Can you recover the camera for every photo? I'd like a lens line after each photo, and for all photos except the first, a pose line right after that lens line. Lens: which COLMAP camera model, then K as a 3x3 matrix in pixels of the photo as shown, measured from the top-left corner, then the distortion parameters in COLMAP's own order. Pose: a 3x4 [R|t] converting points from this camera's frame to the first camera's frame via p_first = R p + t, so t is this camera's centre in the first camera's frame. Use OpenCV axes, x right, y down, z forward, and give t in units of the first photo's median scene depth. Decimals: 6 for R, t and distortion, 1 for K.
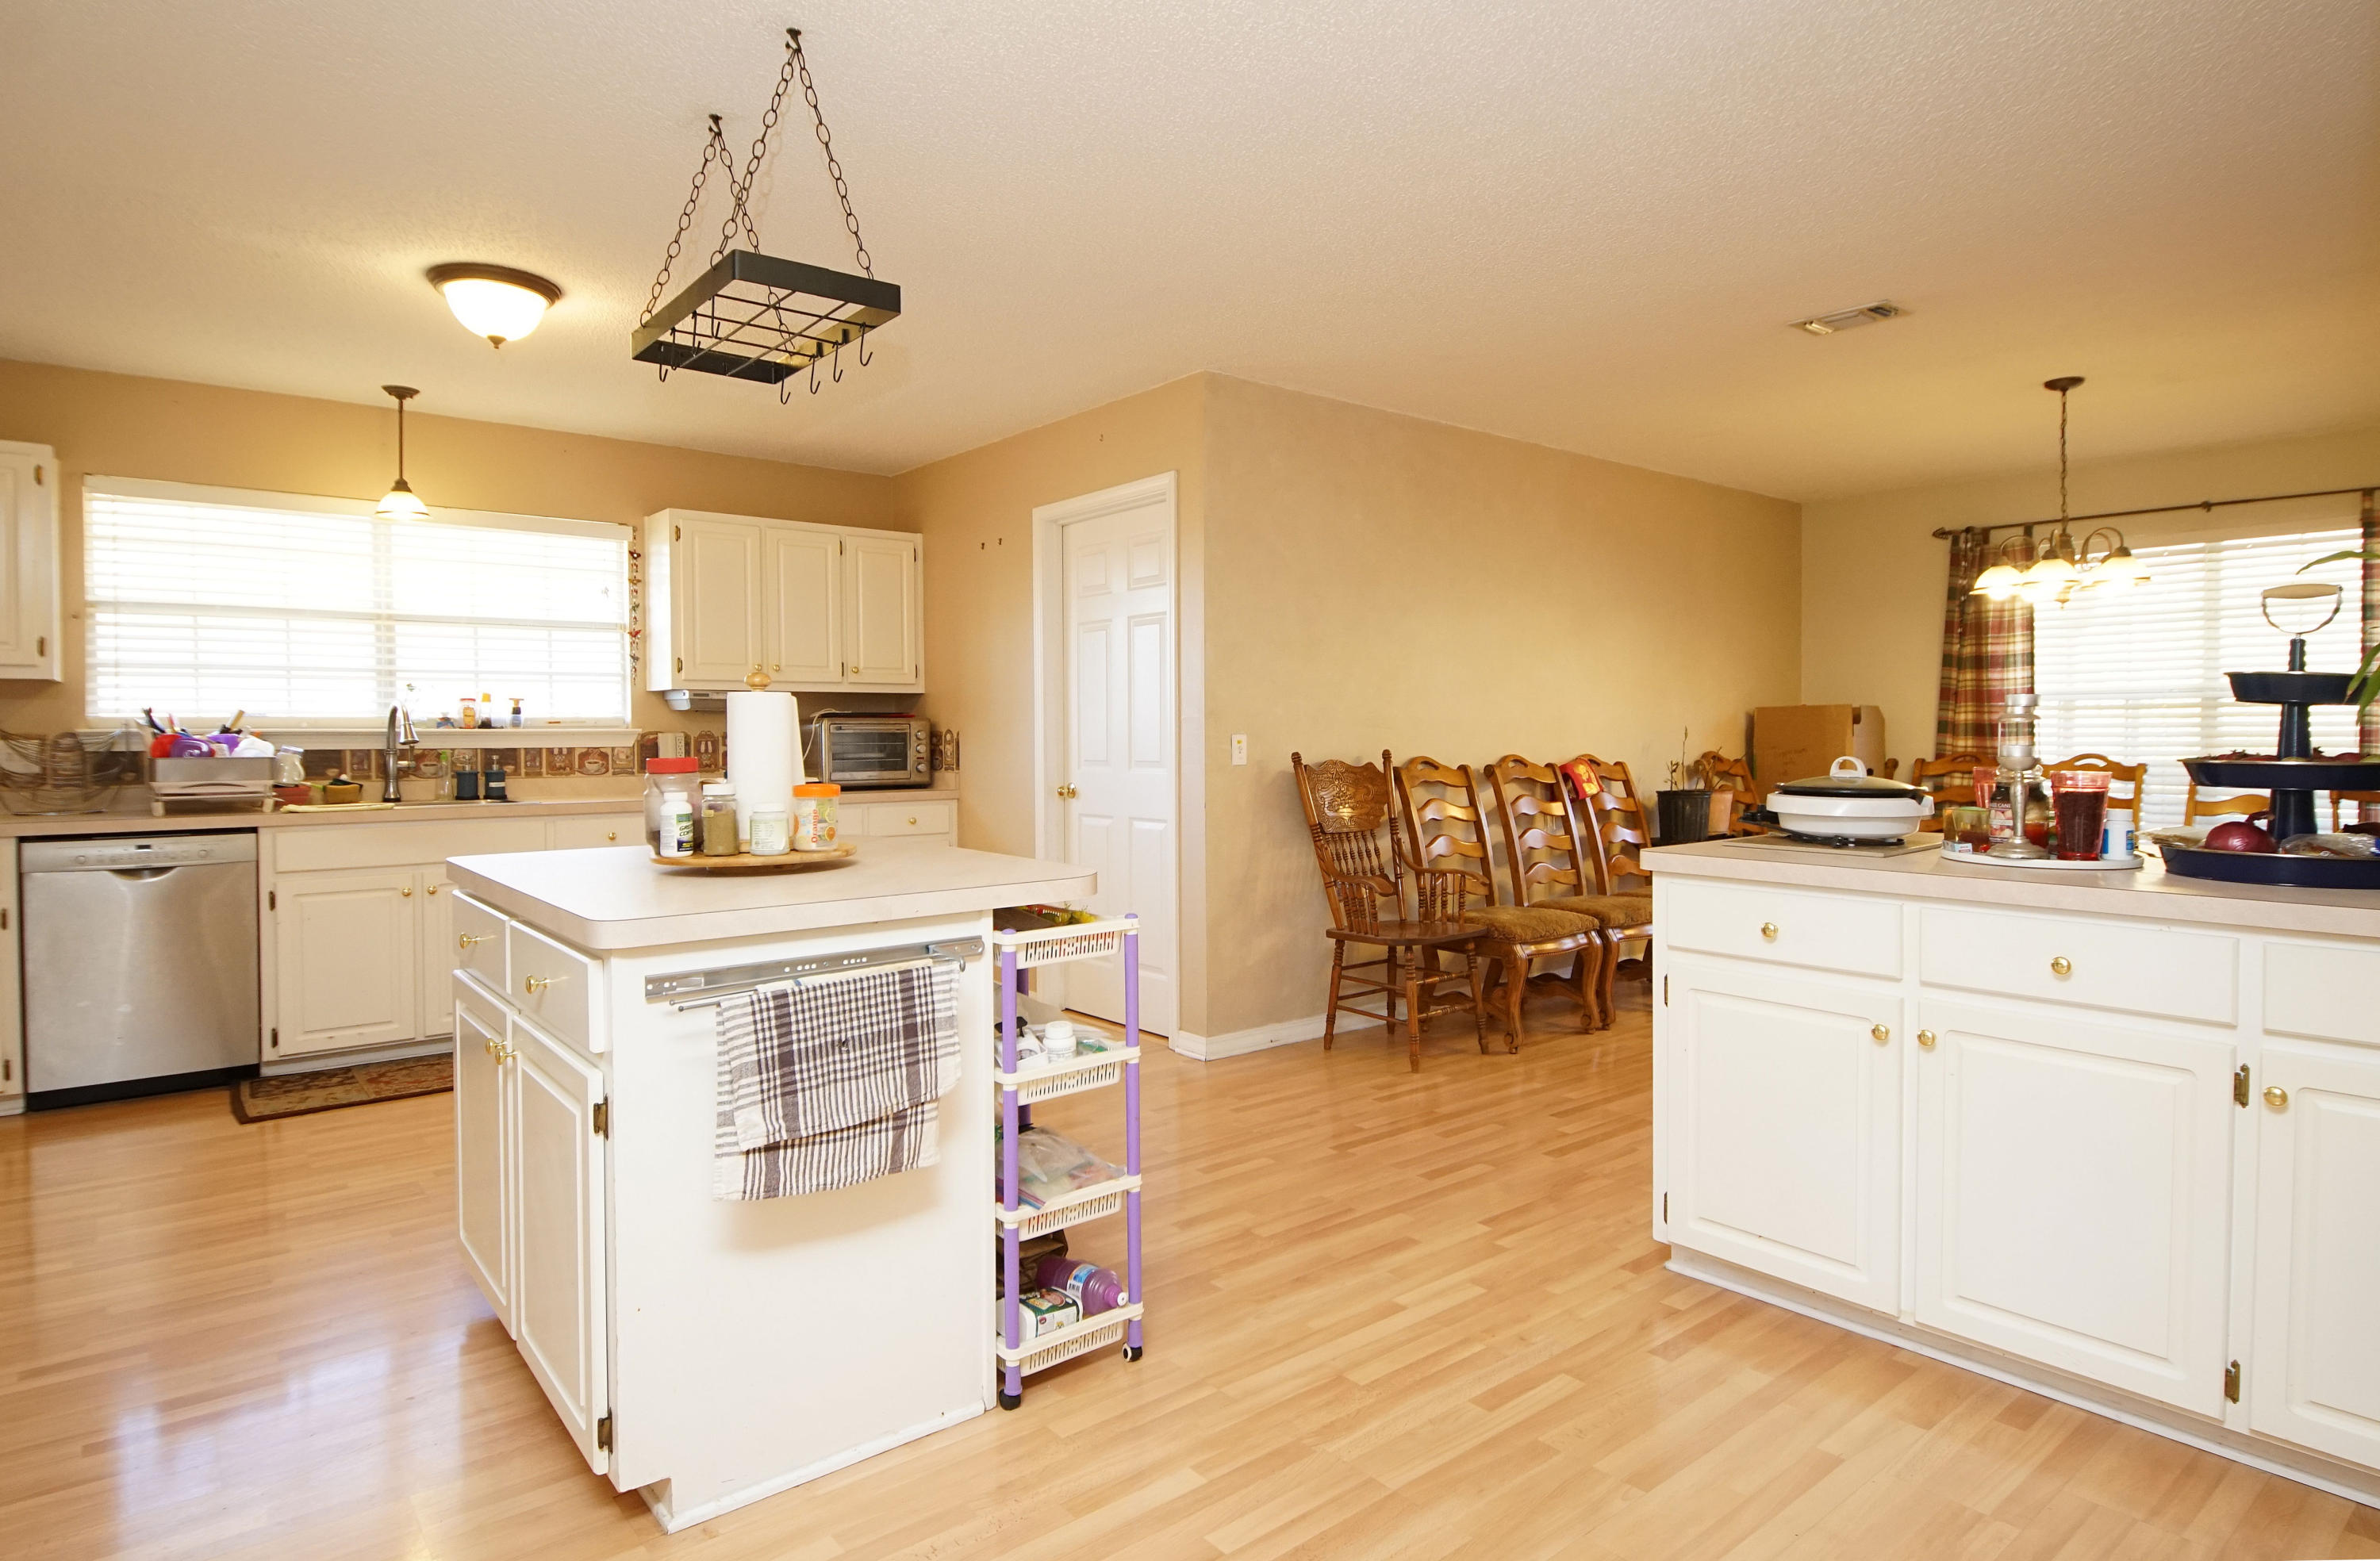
lens RADIAL K [[1297.7, 0, 1177.7], [0, 1297.7, 767.8], [0, 0, 1]] dist [0.005669, -0.007847]
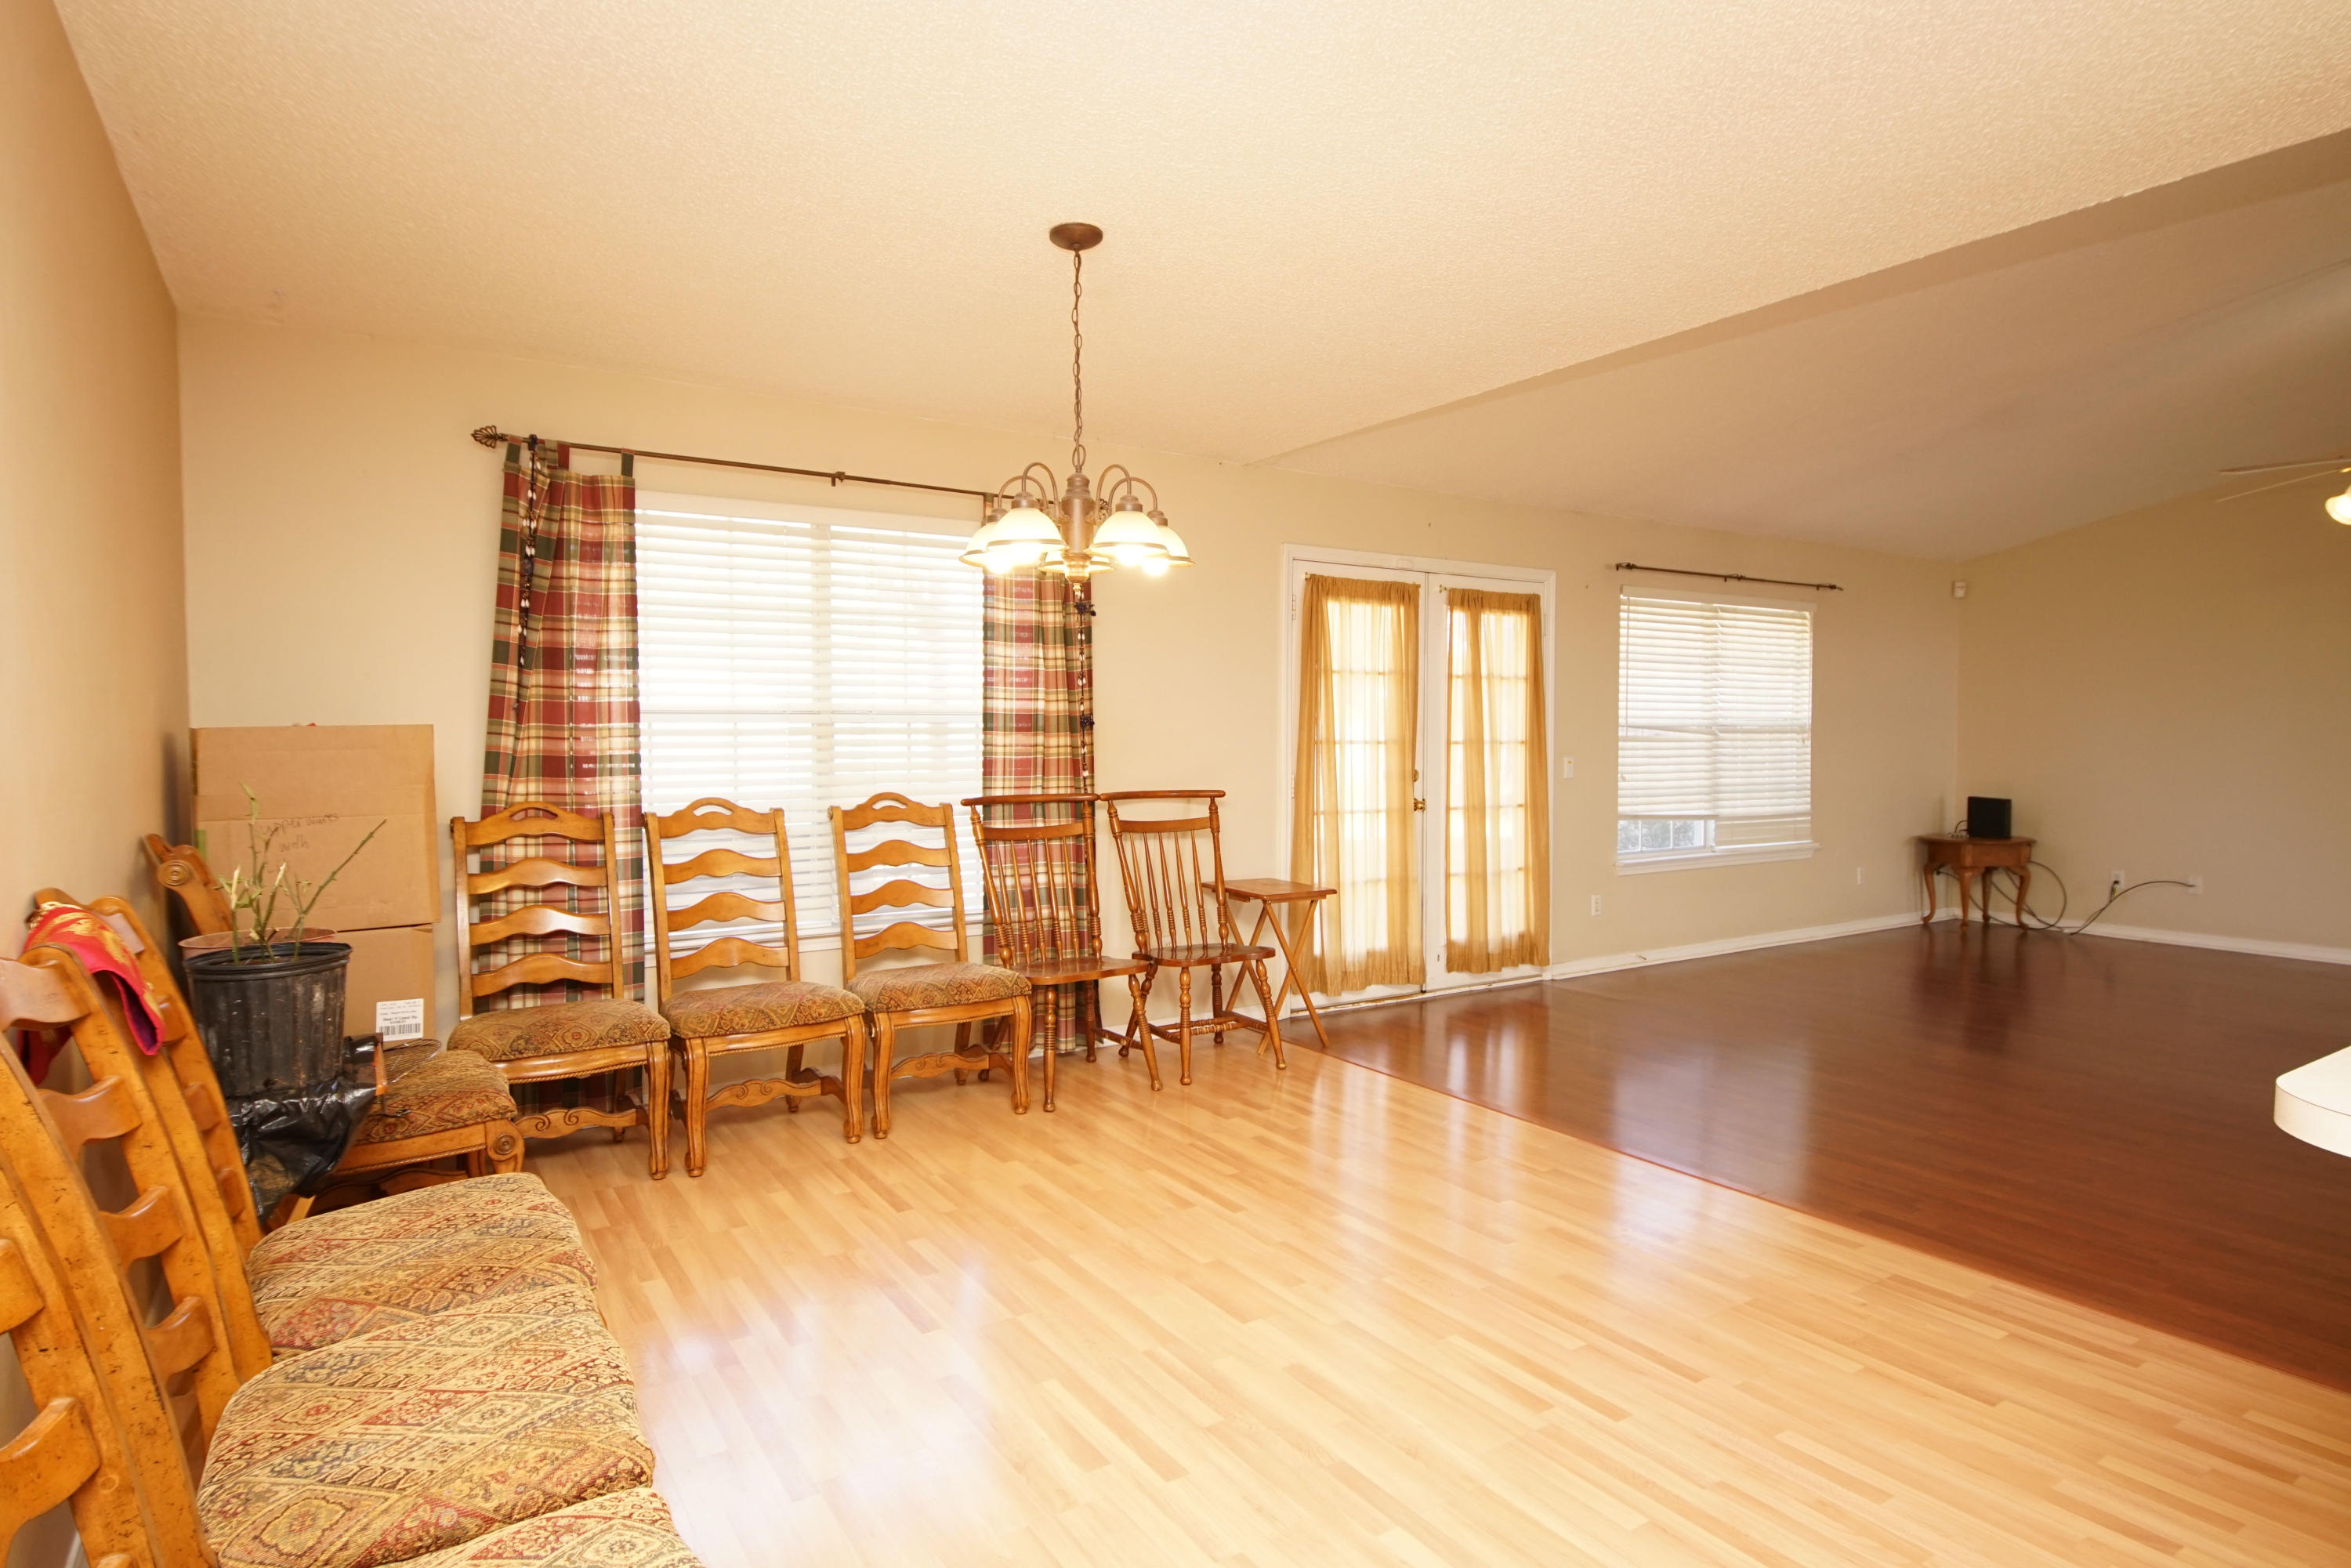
lens RADIAL K [[1256.2, 0, 1163.6], [0, 1256.2, 767.7], [0, 0, 1]] dist [0.029459, -0.028082]
pose [[0.108913, -0.028413, 0.993645, 0.058479], [0.026333, 0.999323, 0.025689, -0.045644], [-0.993702, 0.023368, 0.109587, 0.799958]]
